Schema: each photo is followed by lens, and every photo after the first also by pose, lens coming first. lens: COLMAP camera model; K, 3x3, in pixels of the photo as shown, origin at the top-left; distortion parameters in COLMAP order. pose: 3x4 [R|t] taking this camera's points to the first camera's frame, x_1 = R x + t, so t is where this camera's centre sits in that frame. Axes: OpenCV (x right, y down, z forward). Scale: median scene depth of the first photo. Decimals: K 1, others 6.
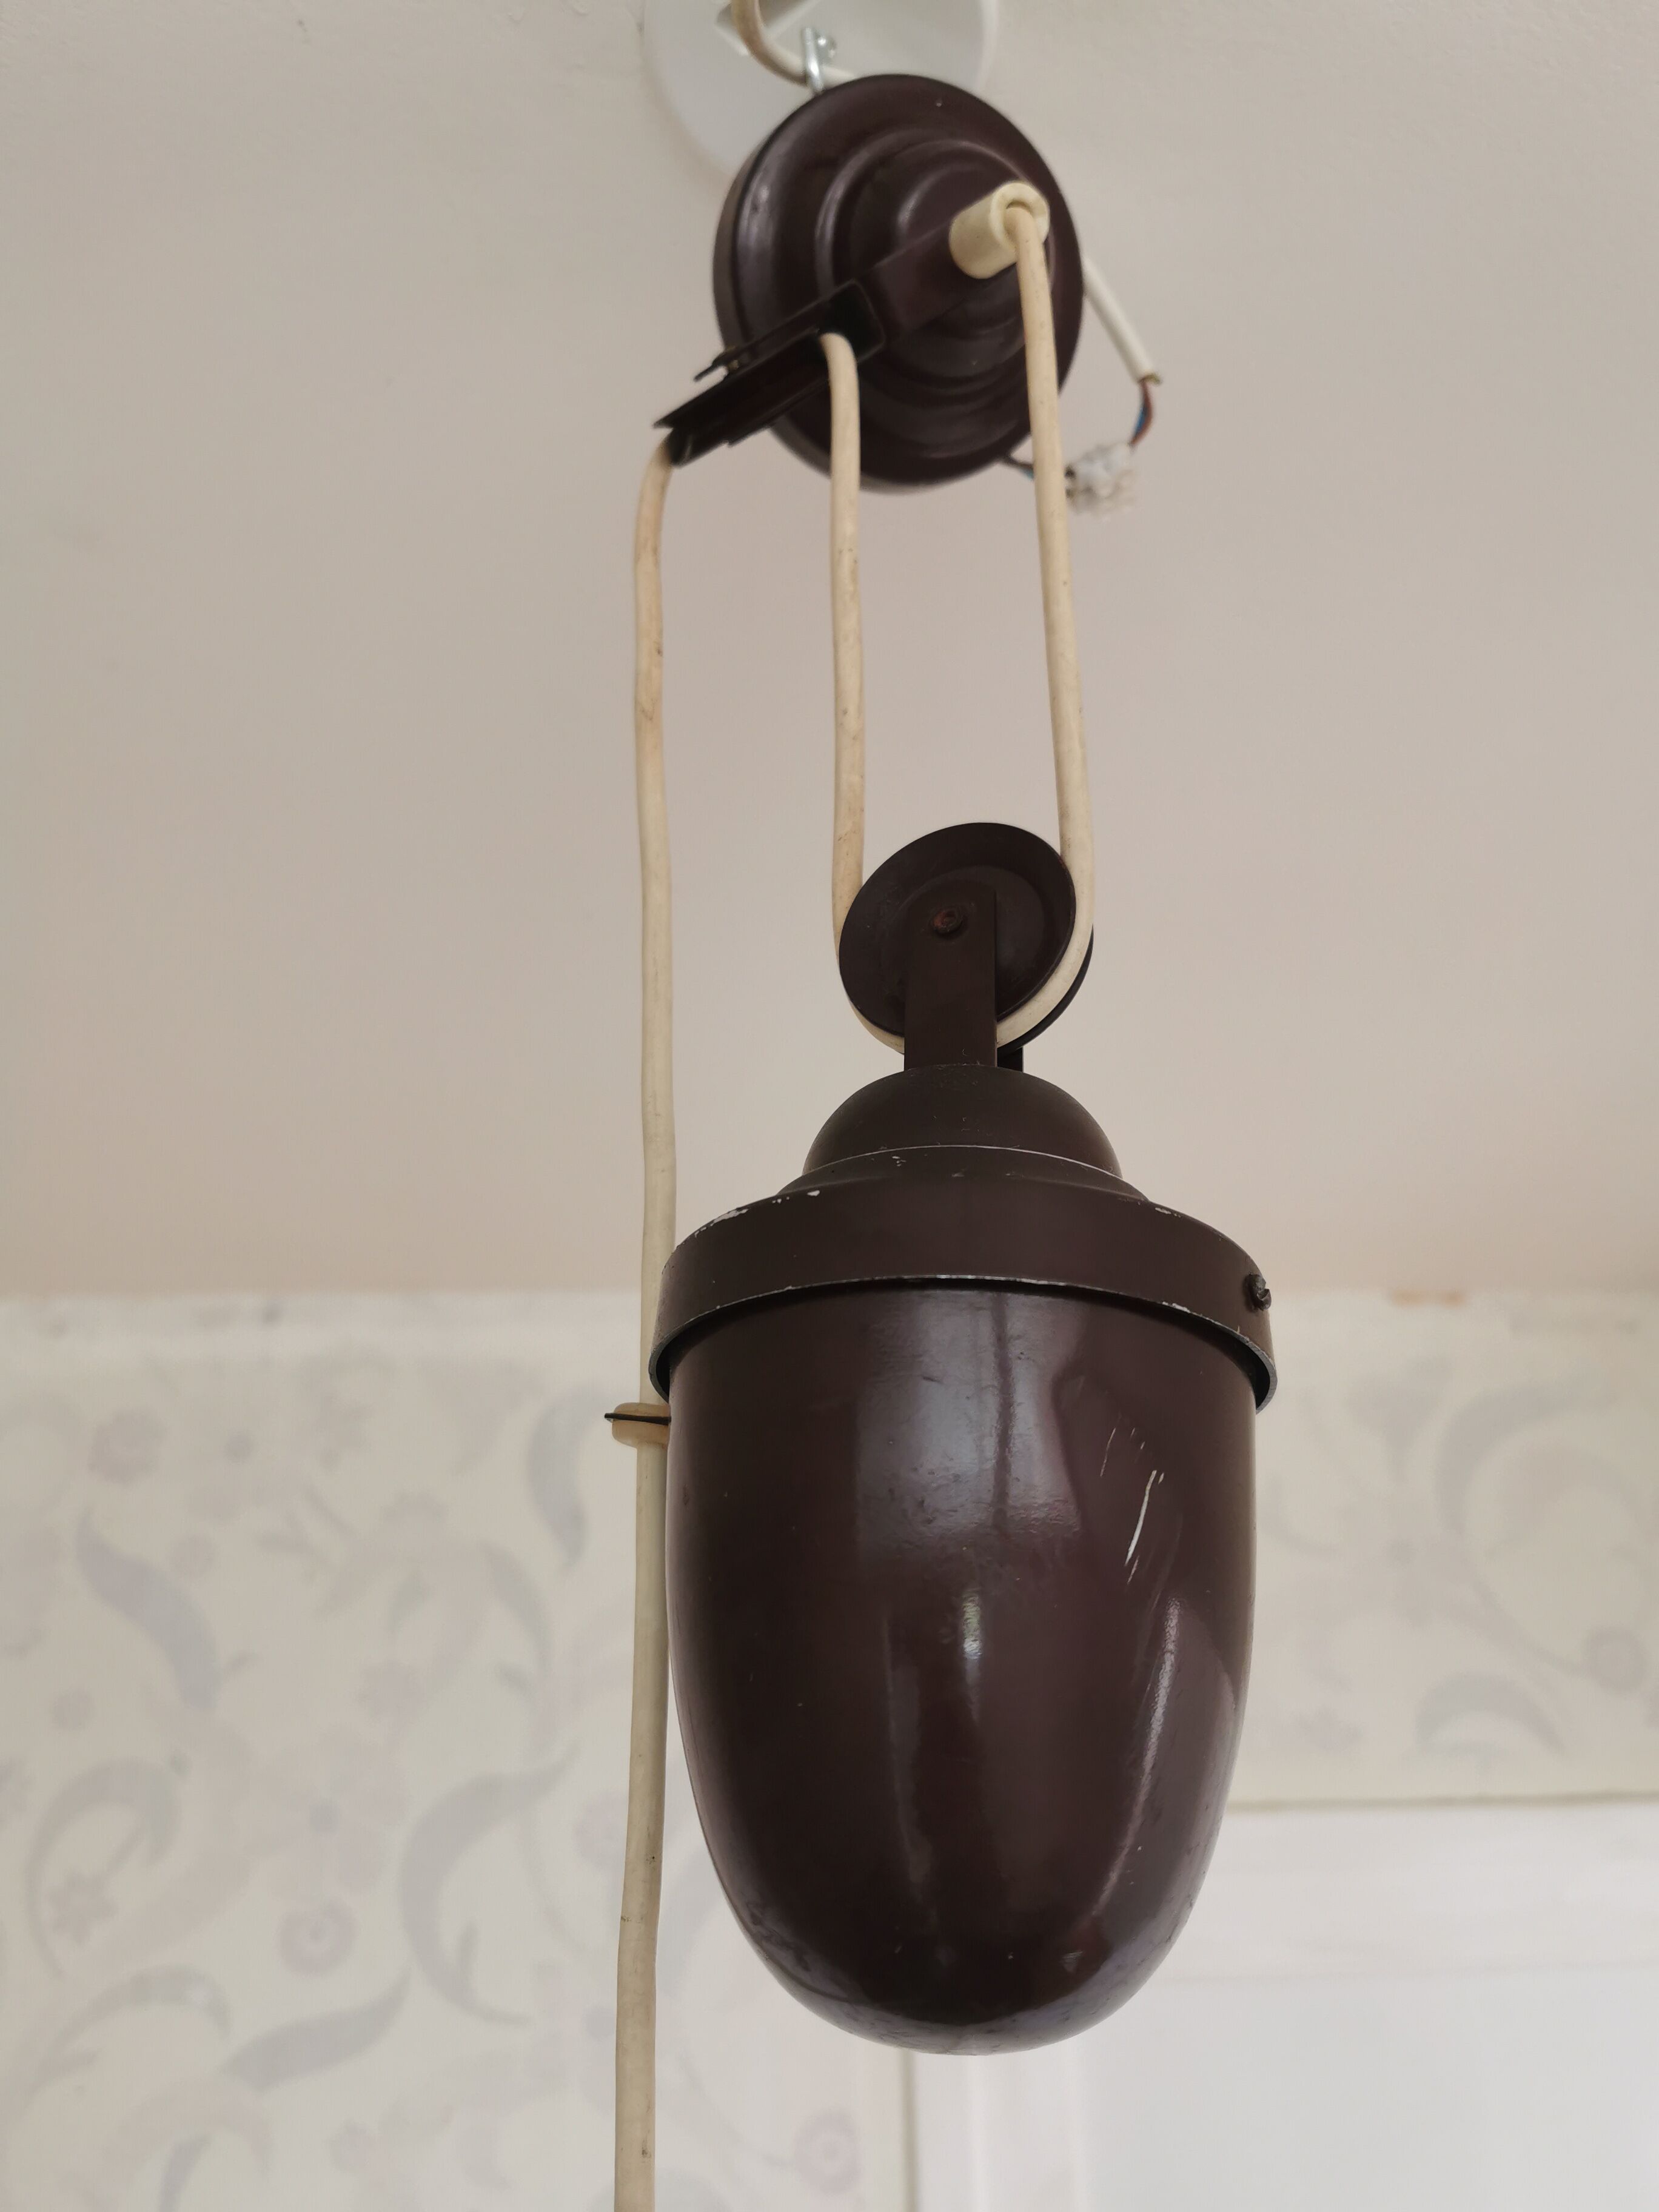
lens RADIAL K [[1759.8, 0, 829.5], [0, 1759.8, 1106.0], [0, 0, 1]] dist [0.045635, -0.090252]
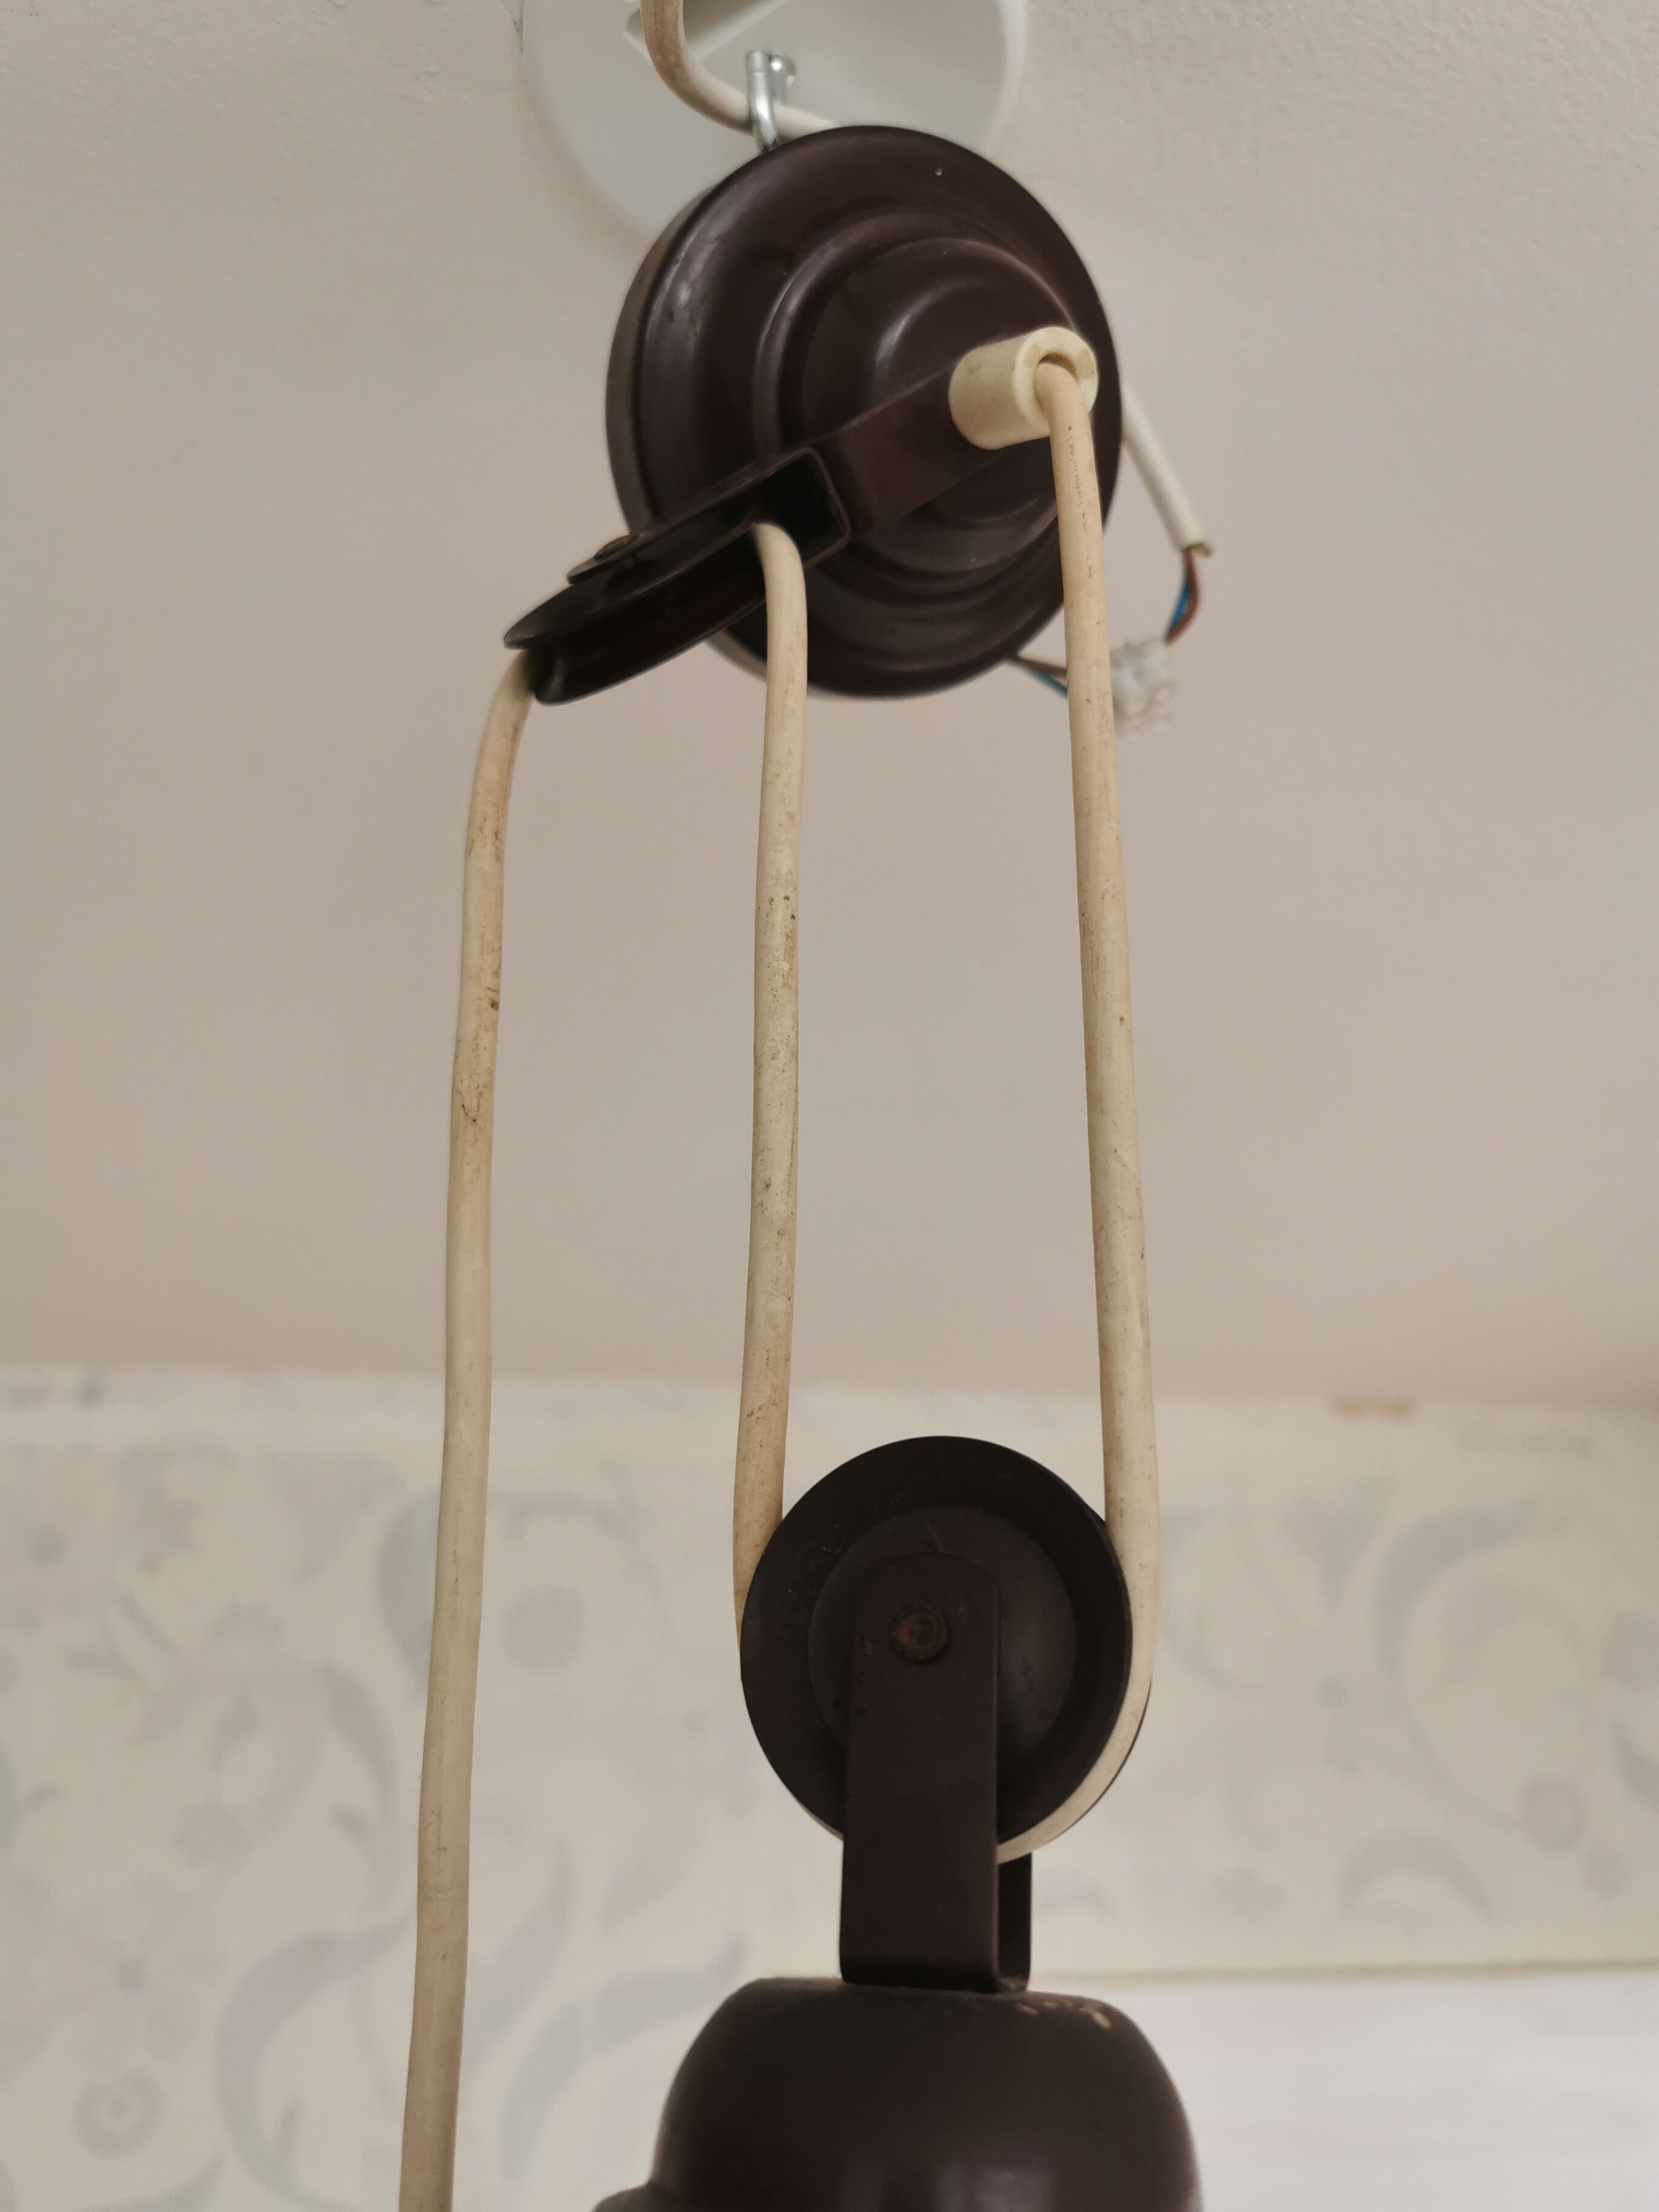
lens RADIAL K [[1779.1, 0, 829.5], [0, 1779.1, 1106.0], [0, 0, 1]] dist [0.019059, -0.061982]
pose [[0.997671, 0.042243, 0.053554, -0.003868], [-0.044420, 0.998207, 0.040126, -0.233535], [-0.051763, -0.042412, 0.997758, 0.294753]]
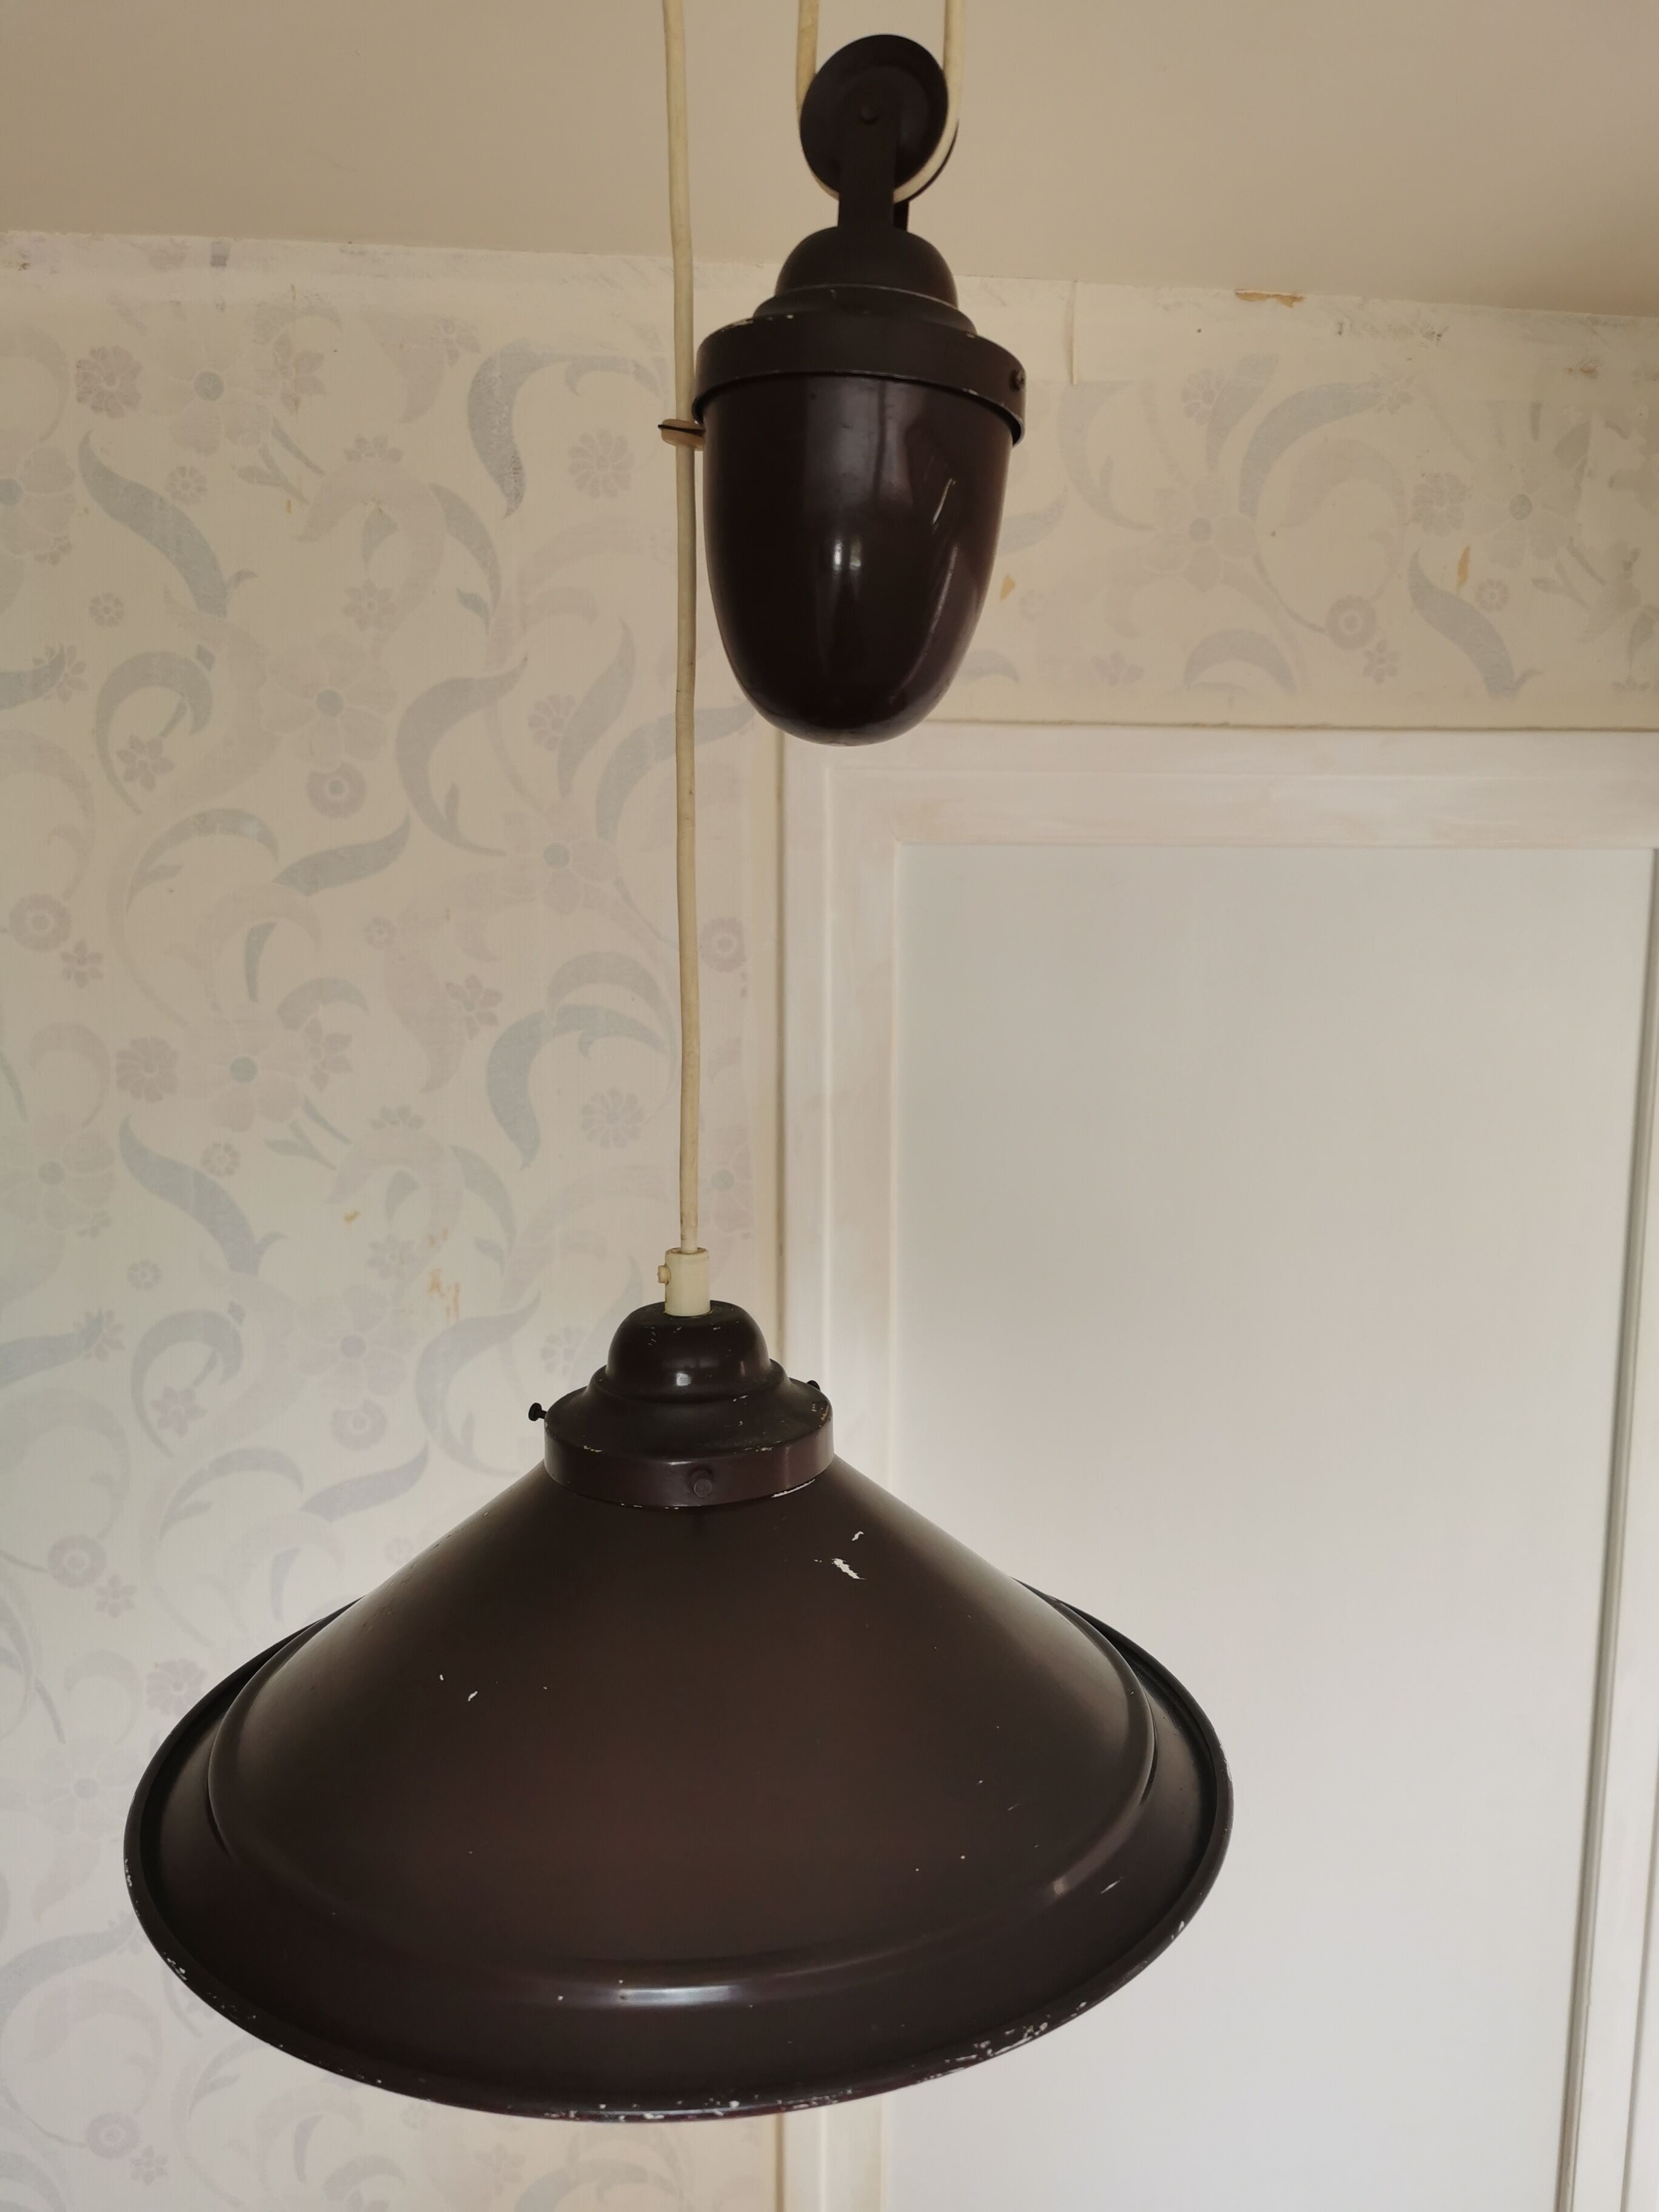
lens RADIAL K [[1737.8, 0, 837.3], [0, 1737.8, 1124.1], [0, 0, 1]] dist [0.072343, -0.120379]
pose [[0.996333, 0.016278, 0.083999, -0.061686], [-0.059965, 0.833143, 0.549797, -0.161666], [-0.061034, -0.552818, 0.831064, -0.636623]]
